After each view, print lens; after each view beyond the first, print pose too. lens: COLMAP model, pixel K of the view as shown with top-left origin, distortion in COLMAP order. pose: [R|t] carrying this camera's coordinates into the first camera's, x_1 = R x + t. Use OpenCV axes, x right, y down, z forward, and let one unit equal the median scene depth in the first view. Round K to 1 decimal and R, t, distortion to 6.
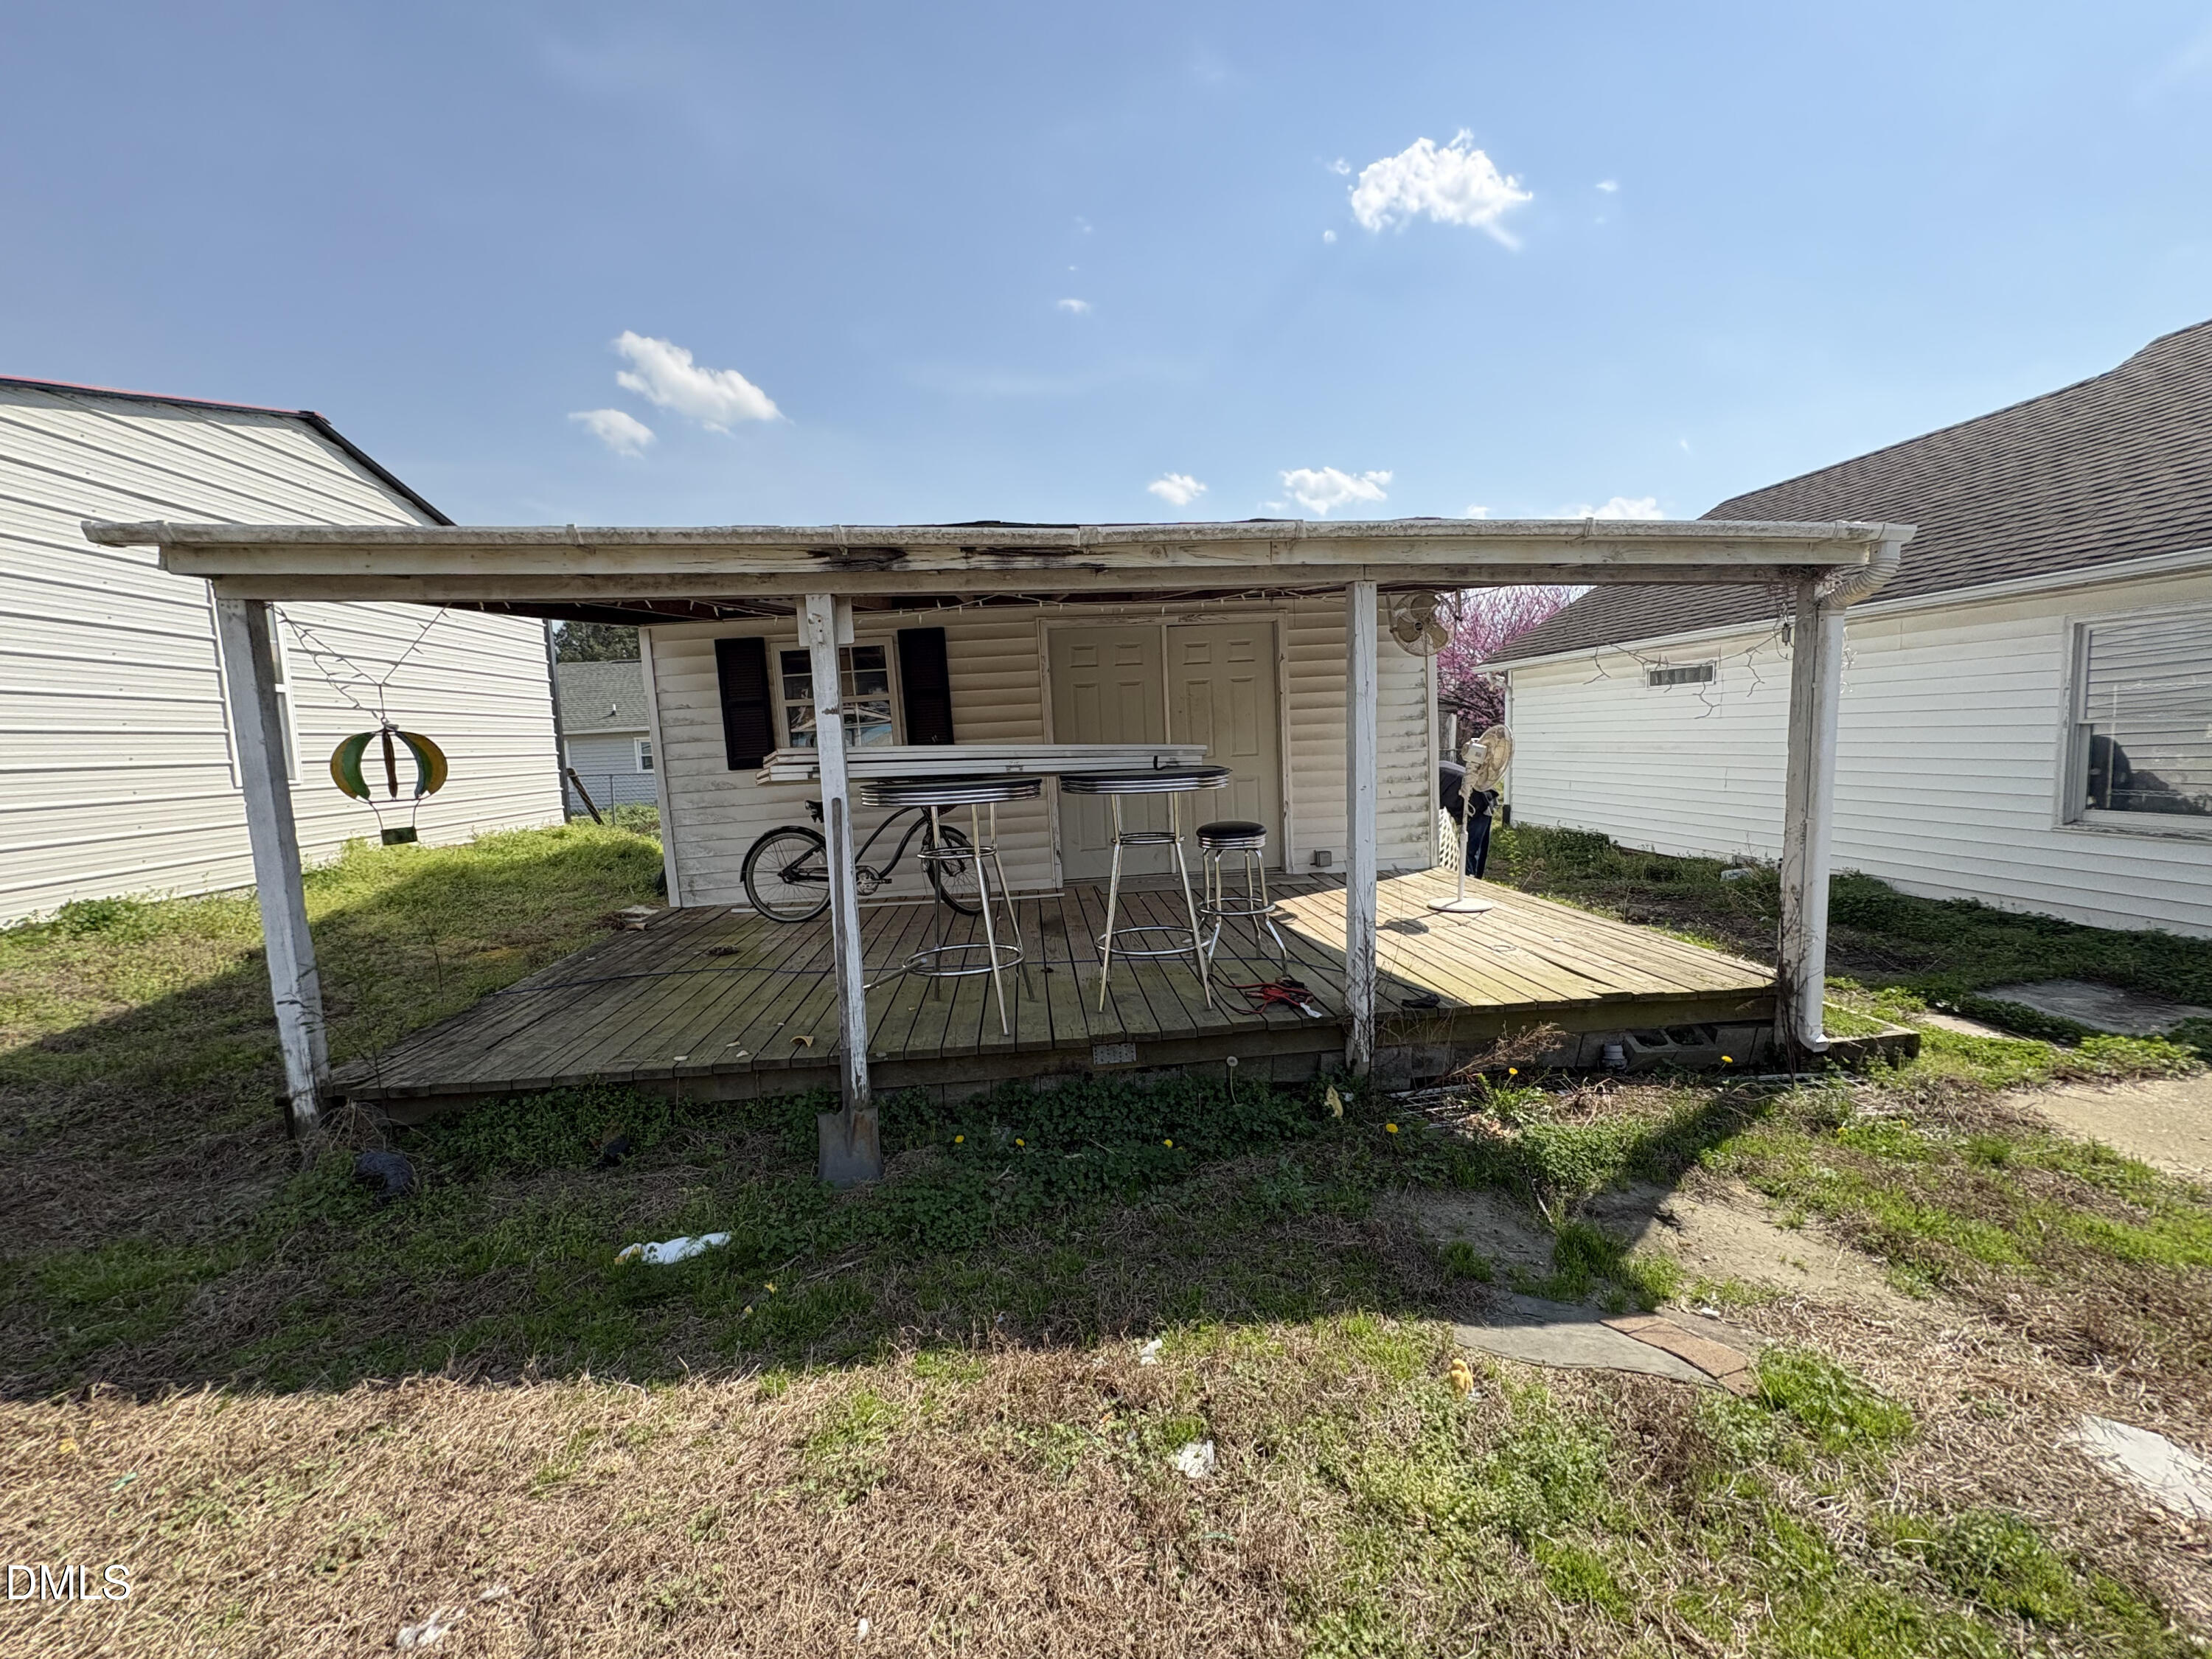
lens RADIAL K [[883.0, 0, 1110.1], [0, 883.0, 821.9], [0, 0, 1]] dist [0.000432, 0.000465]
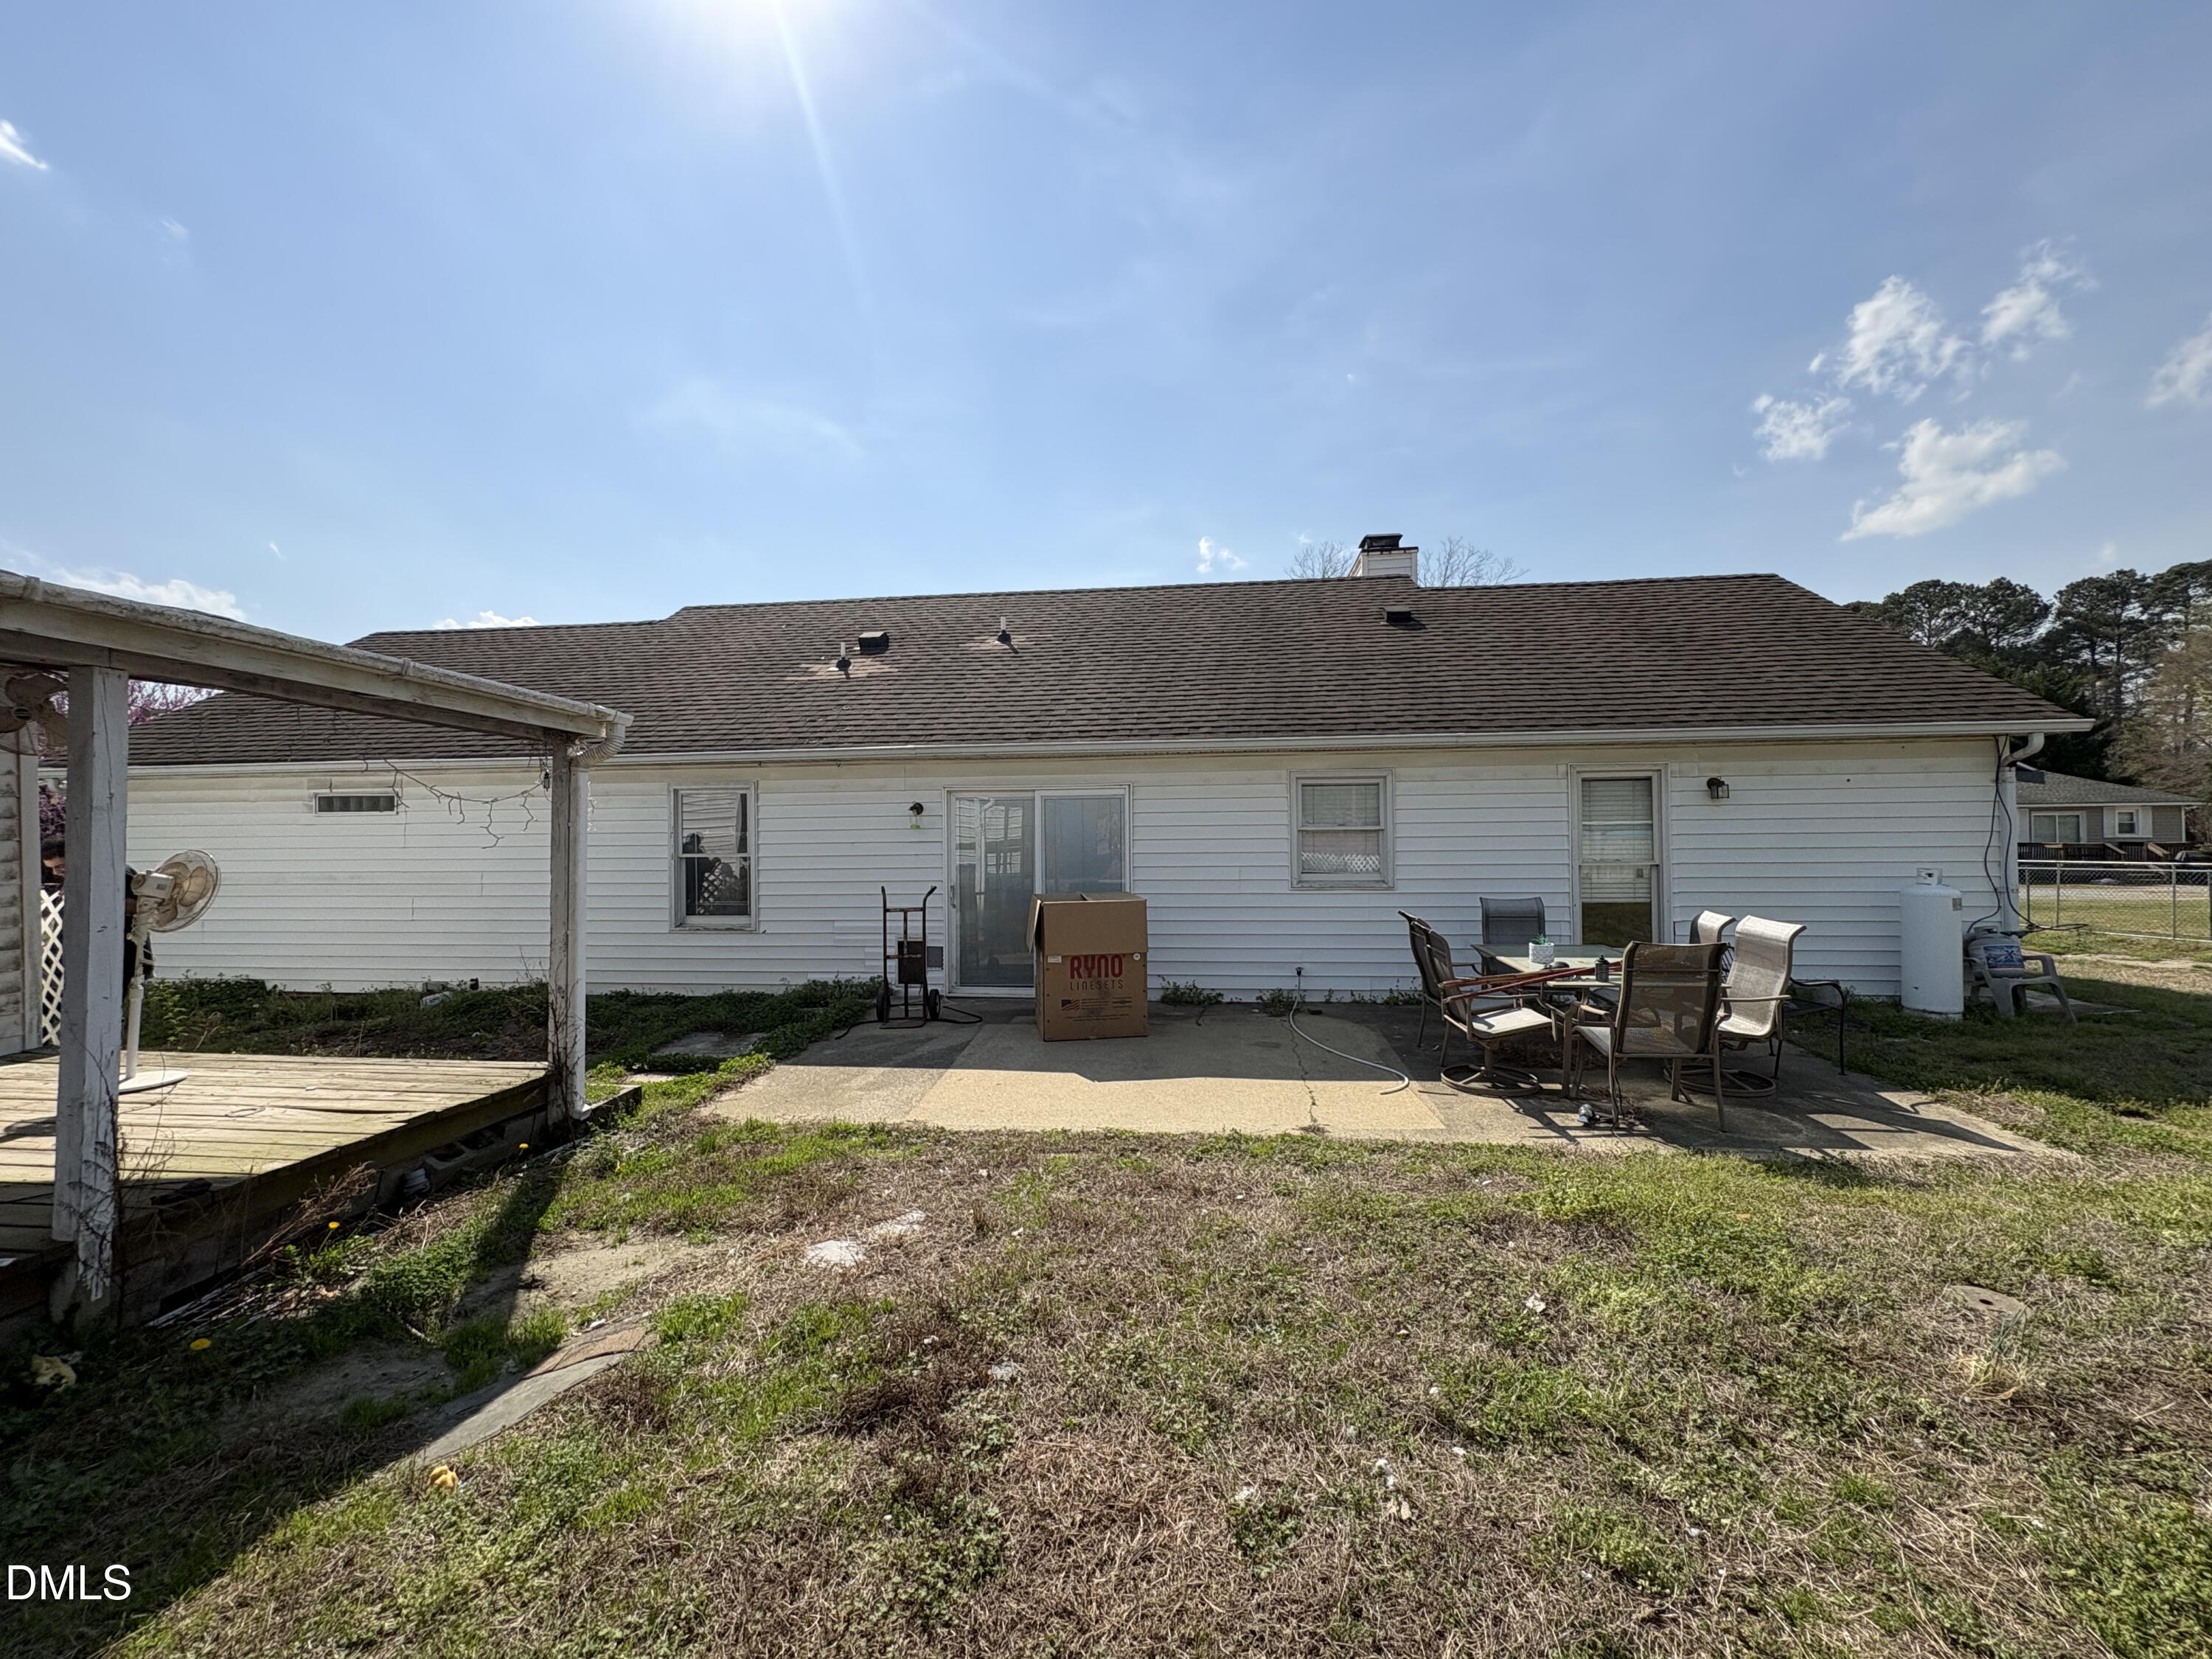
lens RADIAL K [[883.0, 0, 1110.1], [0, 883.0, 821.9], [0, 0, 1]] dist [0.000432, 0.000465]
pose [[0.233093, 0.049312, 0.971203, -0.257256], [0.094514, 0.992837, -0.073094, 0.007625], [-0.967851, 0.108830, 0.226763, -0.038529]]
